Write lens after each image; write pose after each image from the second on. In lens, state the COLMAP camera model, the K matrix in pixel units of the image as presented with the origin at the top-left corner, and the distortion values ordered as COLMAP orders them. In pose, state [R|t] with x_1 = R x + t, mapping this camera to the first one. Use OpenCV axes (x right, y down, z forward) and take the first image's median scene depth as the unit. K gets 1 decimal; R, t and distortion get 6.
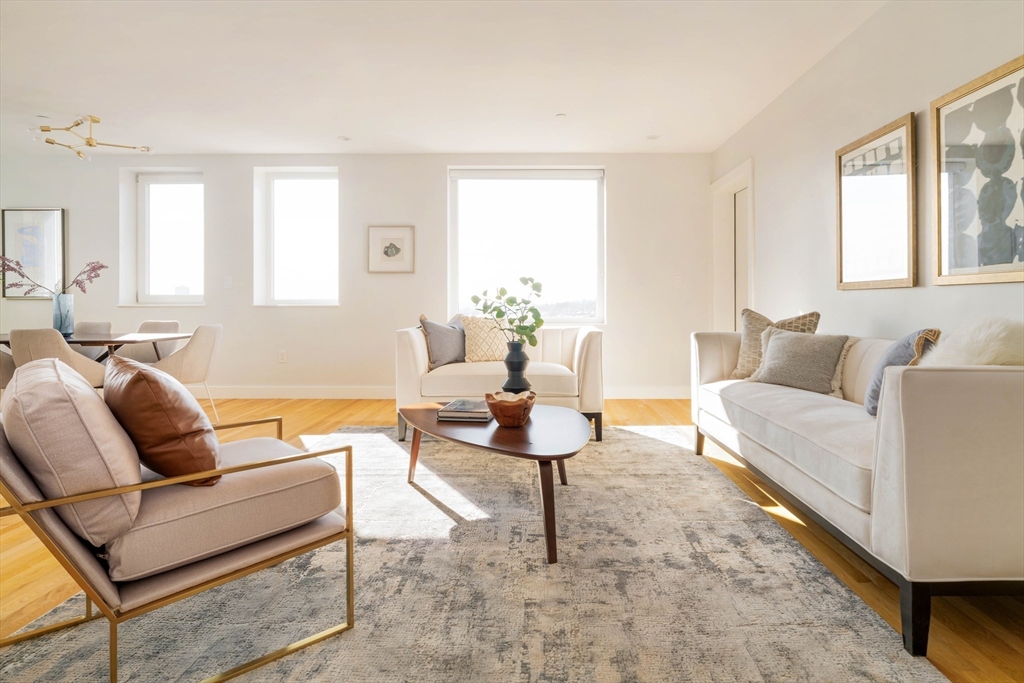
lens RADIAL K [[559.6, 0, 529.4], [0, 559.6, 304.4], [0, 0, 1]] dist [-0.005273, 0.002832]
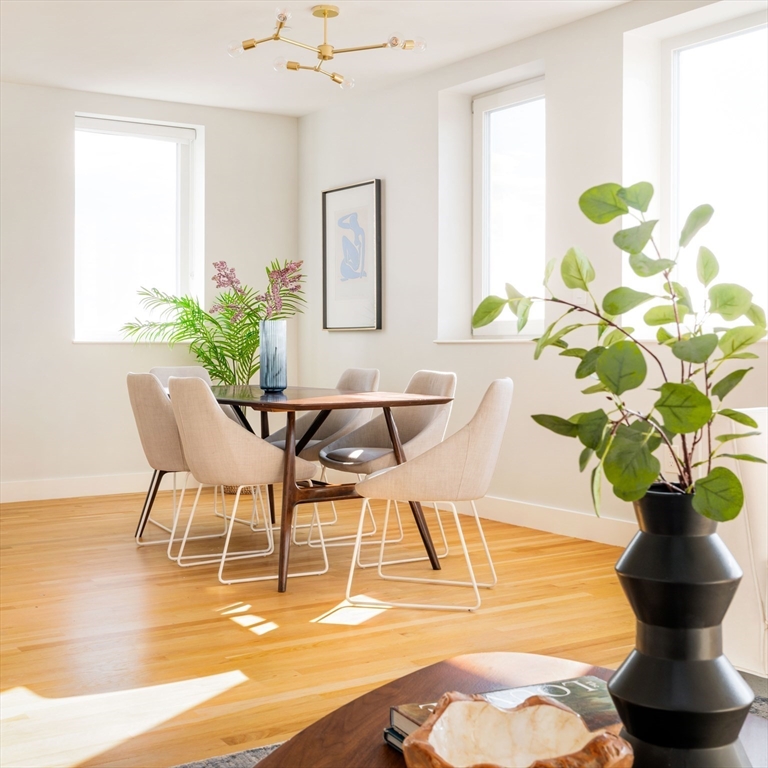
lens RADIAL K [[1103.0, 0, 321.1], [0, 1103.0, 348.9], [0, 0, 1]] dist [0.013887, 0.000000]
pose [[0.534066, 0.004019, -0.845433, 0.315318], [-0.000210, 0.999989, 0.004620, 0.011984], [0.845443, -0.002290, 0.534061, 0.761292]]
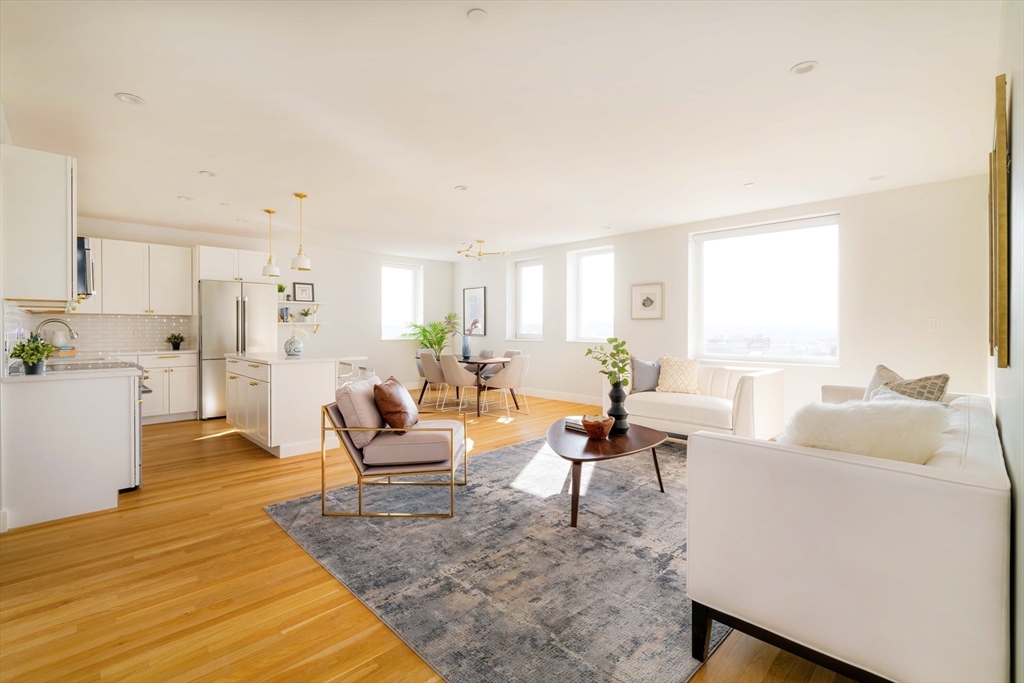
lens RADIAL K [[460.6, 0, 510.2], [0, 460.6, 331.0], [0, 0, 1]] dist [-0.003290, 0.001348]
pose [[0.704820, 0.004294, -0.709373, 0.723708], [-0.000395, 0.999984, 0.005661, -0.080542], [0.709386, -0.003709, 0.704811, -0.025927]]
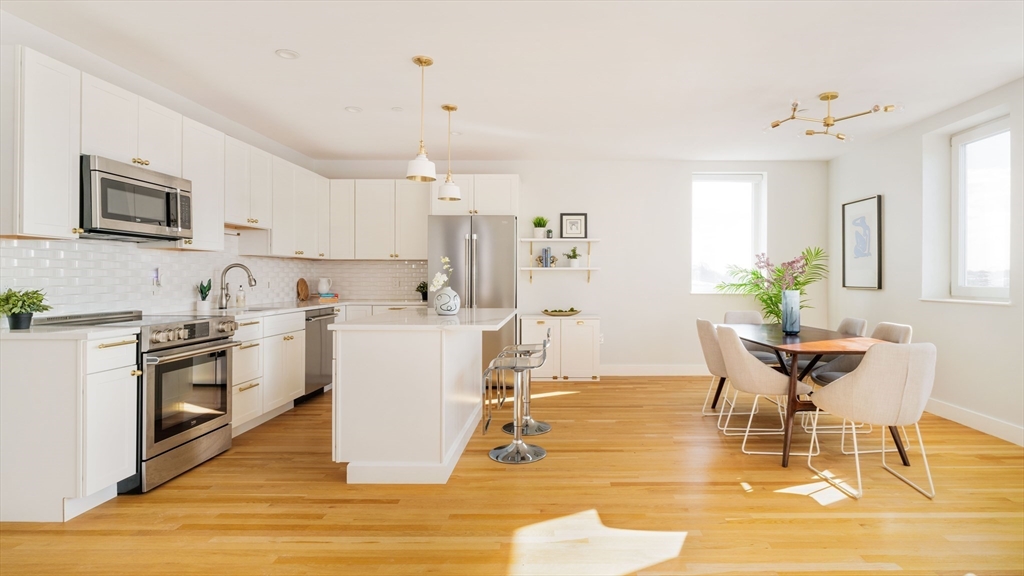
lens RADIAL K [[518.8, 0, 555.4], [0, 518.8, 277.3], [0, 0, 1]] dist [-0.012157, 0.003084]
pose [[0.009872, 0.000679, -0.999951, 0.095372], [-0.002303, 0.999997, 0.000656, -0.072280], [0.999949, 0.002297, 0.009873, 1.055898]]
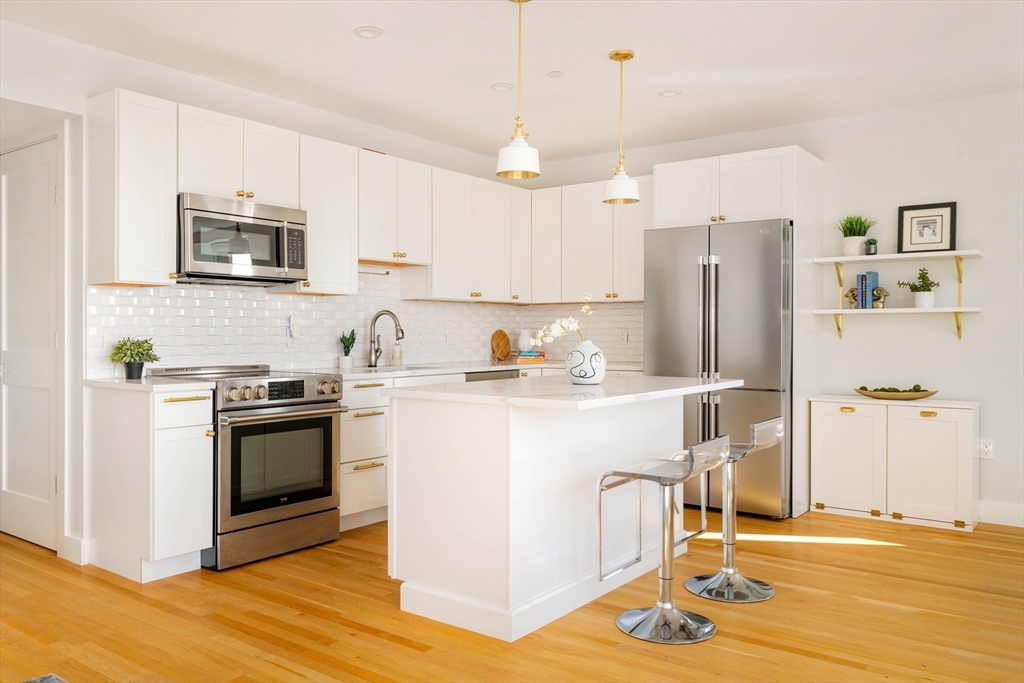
lens RADIAL K [[791.4, 0, 487.7], [0, 791.4, 337.0], [0, 0, 1]] dist [0.002958, -0.004444]
pose [[-0.607410, 0.004879, -0.794373, -0.148938], [-0.000669, 0.999978, 0.006654, -0.057632], [0.794388, 0.004574, -0.607394, 1.509776]]
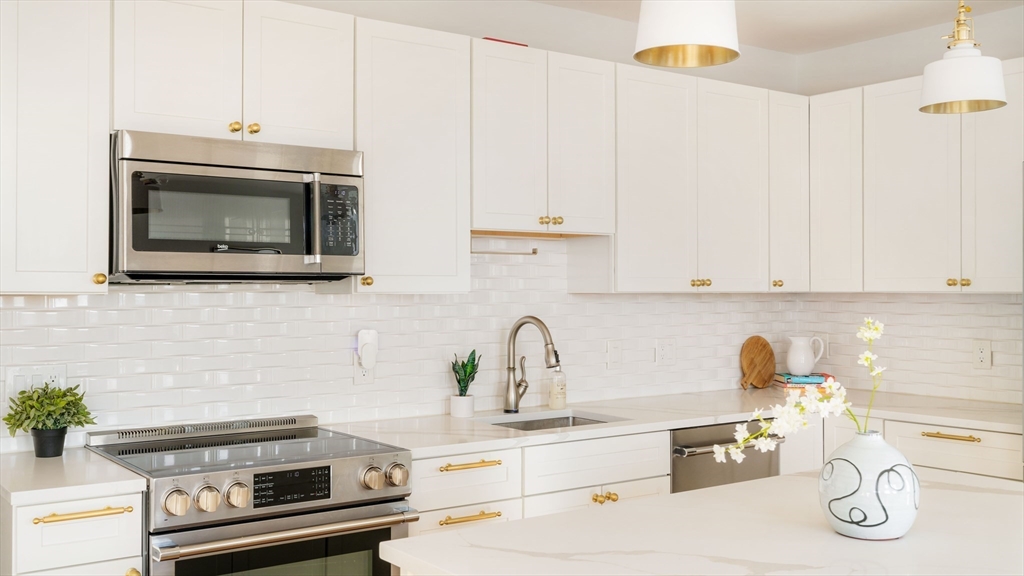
lens RADIAL K [[1001.5, 0, 526.3], [0, 1001.5, 279.1], [0, 0, 1]] dist [0.018590, 0.000000]
pose [[-0.798605, -0.005324, -0.601832, -0.738767], [0.000134, 0.999959, -0.009024, -0.159705], [0.601855, -0.007287, -0.798572, 1.233118]]
